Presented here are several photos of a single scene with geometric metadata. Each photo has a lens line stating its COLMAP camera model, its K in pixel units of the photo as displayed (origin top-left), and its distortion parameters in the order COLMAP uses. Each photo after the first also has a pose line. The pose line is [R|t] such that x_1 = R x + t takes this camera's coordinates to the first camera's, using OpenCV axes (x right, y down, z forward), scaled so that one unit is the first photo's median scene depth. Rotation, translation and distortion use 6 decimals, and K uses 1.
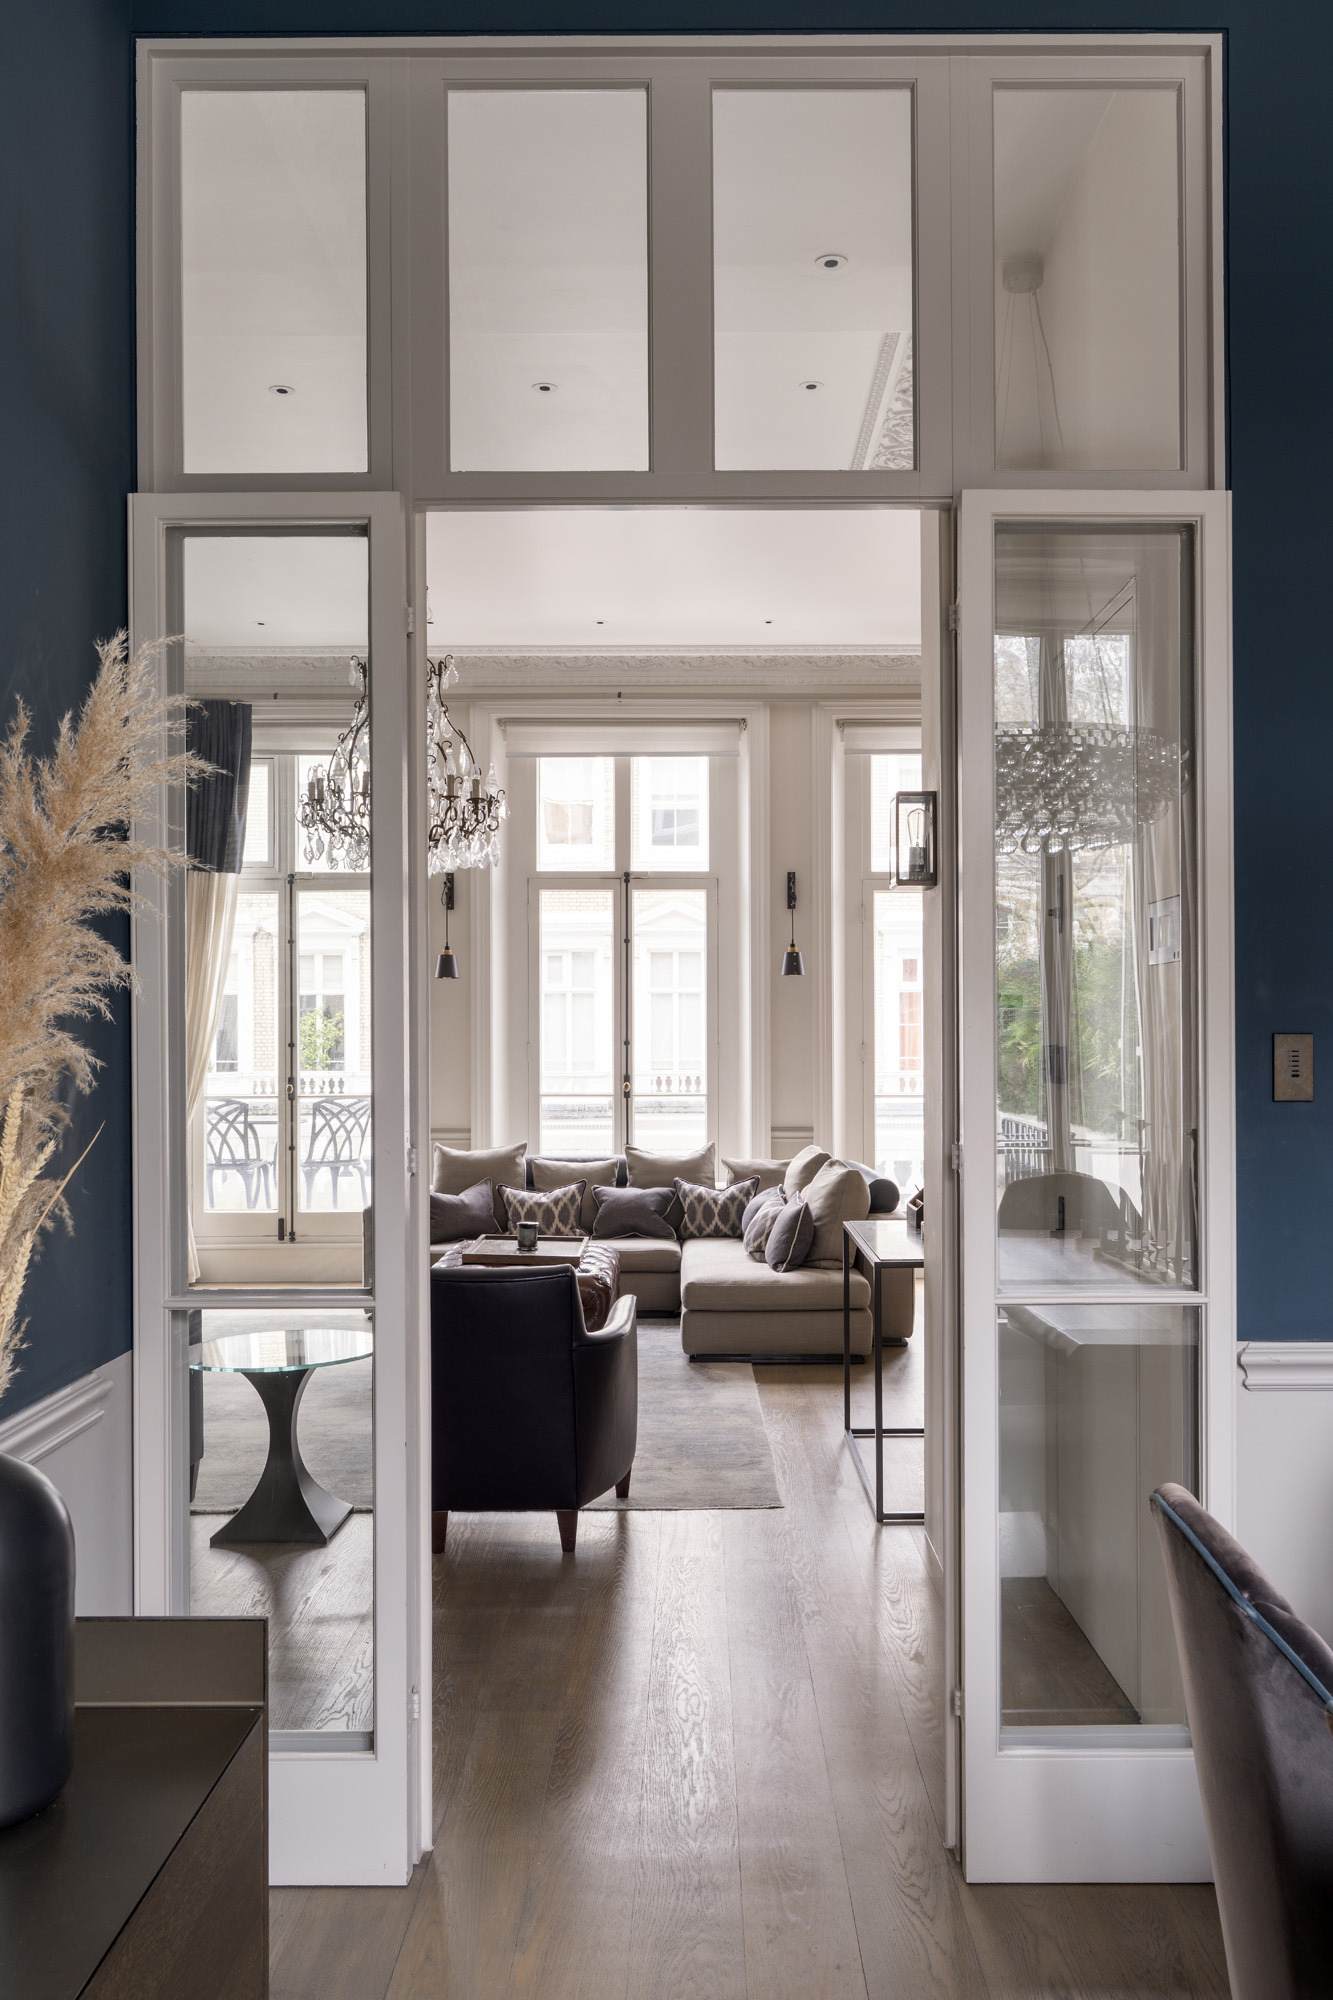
lens RADIAL K [[1669.0, 0, 666.5], [0, 1669.0, 1000.0], [0, 0, 1]] dist [0.000208, -0.000010]
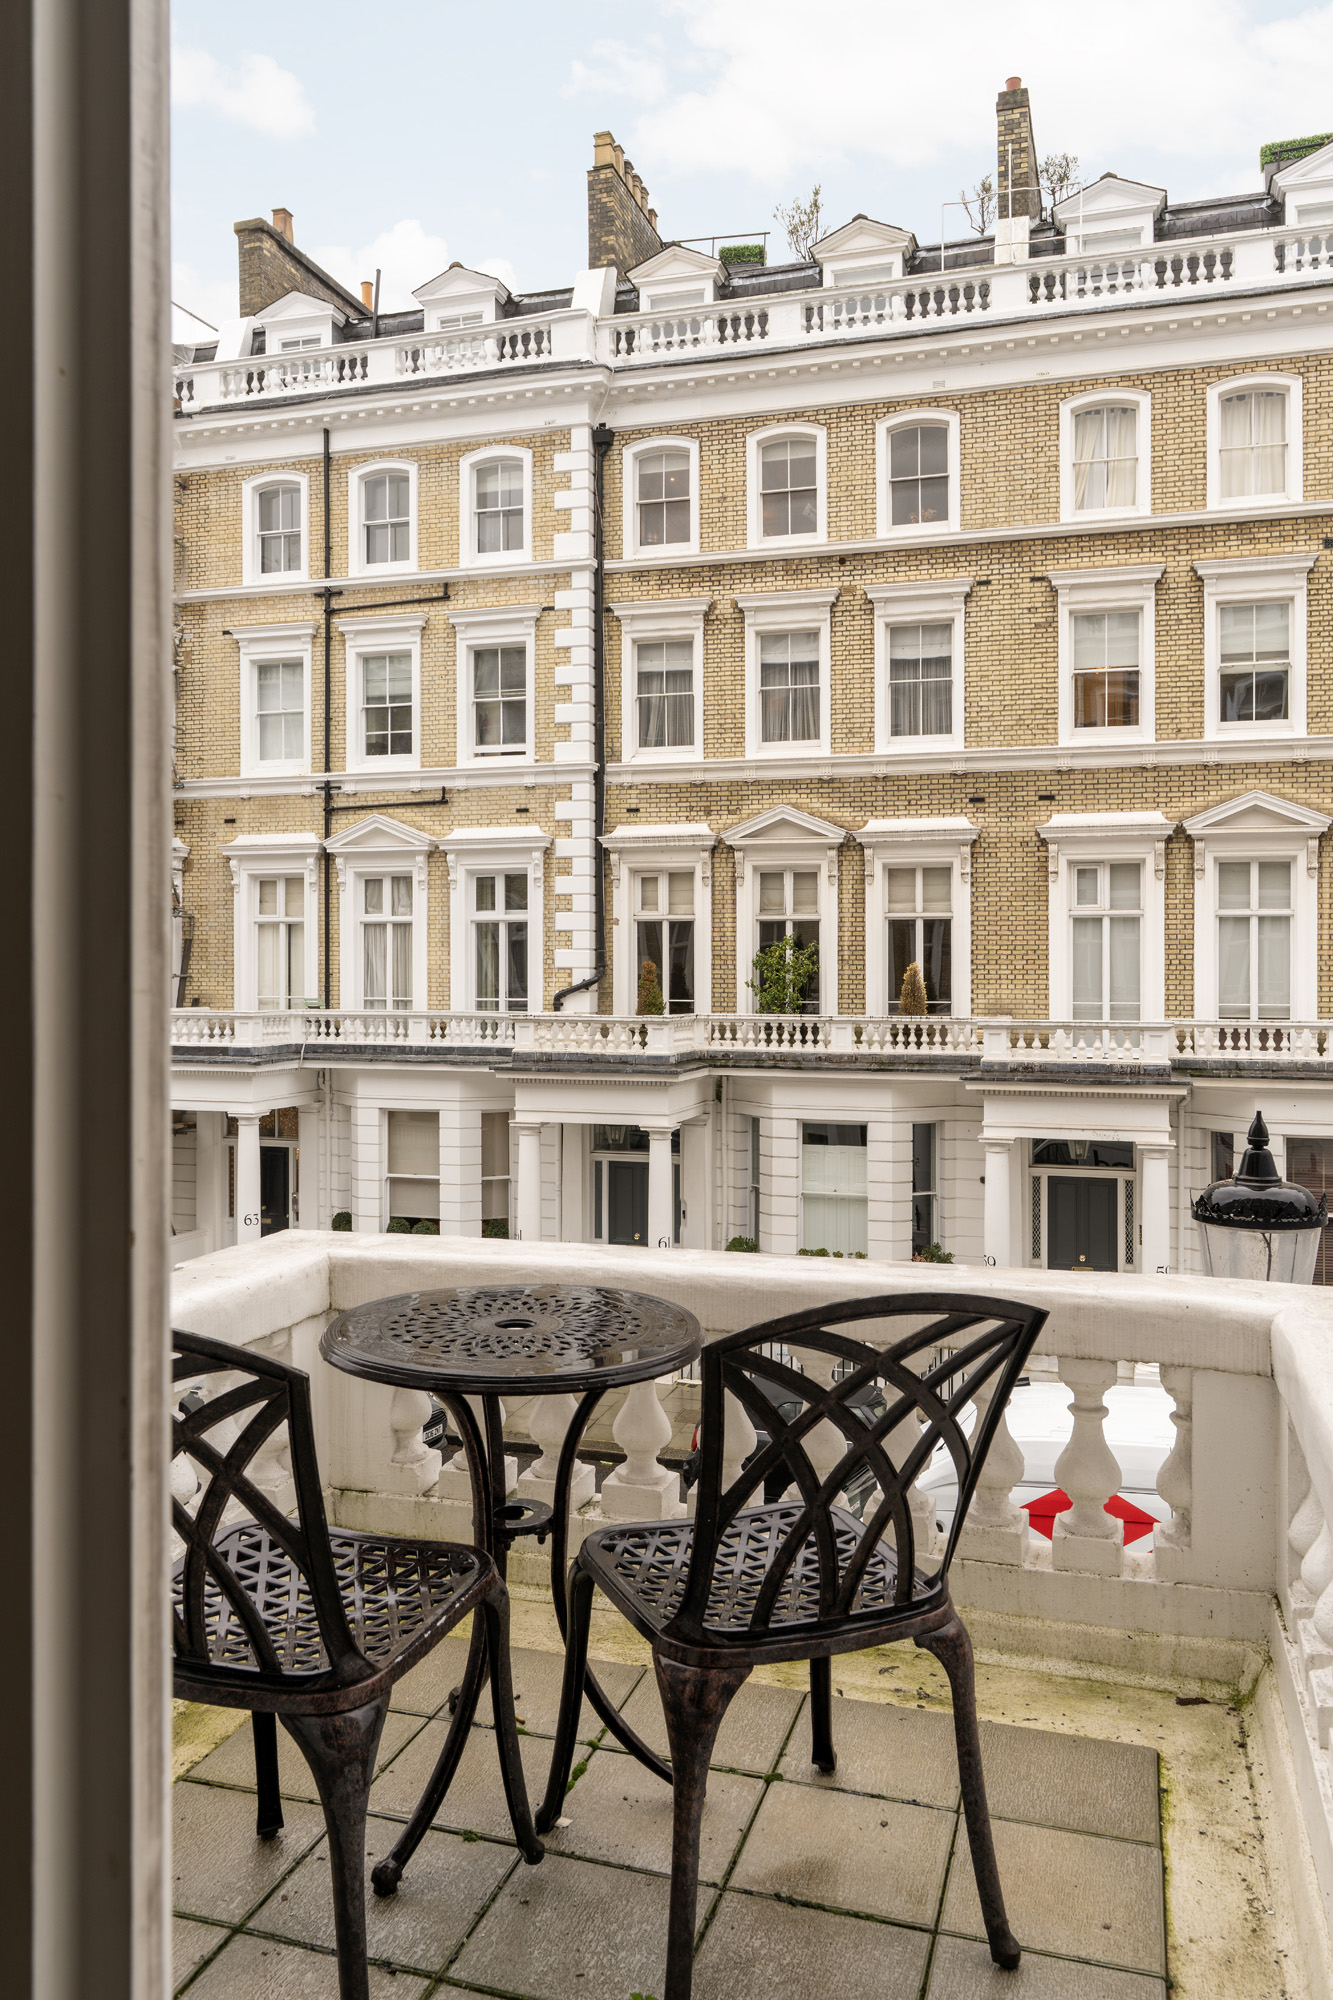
lens RADIAL K [[1528.0, 0, 664.8], [0, 1528.0, 952.1], [0, 0, 1]] dist [0.001975, 0.003150]
pose [[0.958623, 0.004165, -0.284648, -0.054048], [-0.001853, 0.999963, 0.008390, 0.006177], [0.284672, -0.007516, 0.958595, 0.268543]]
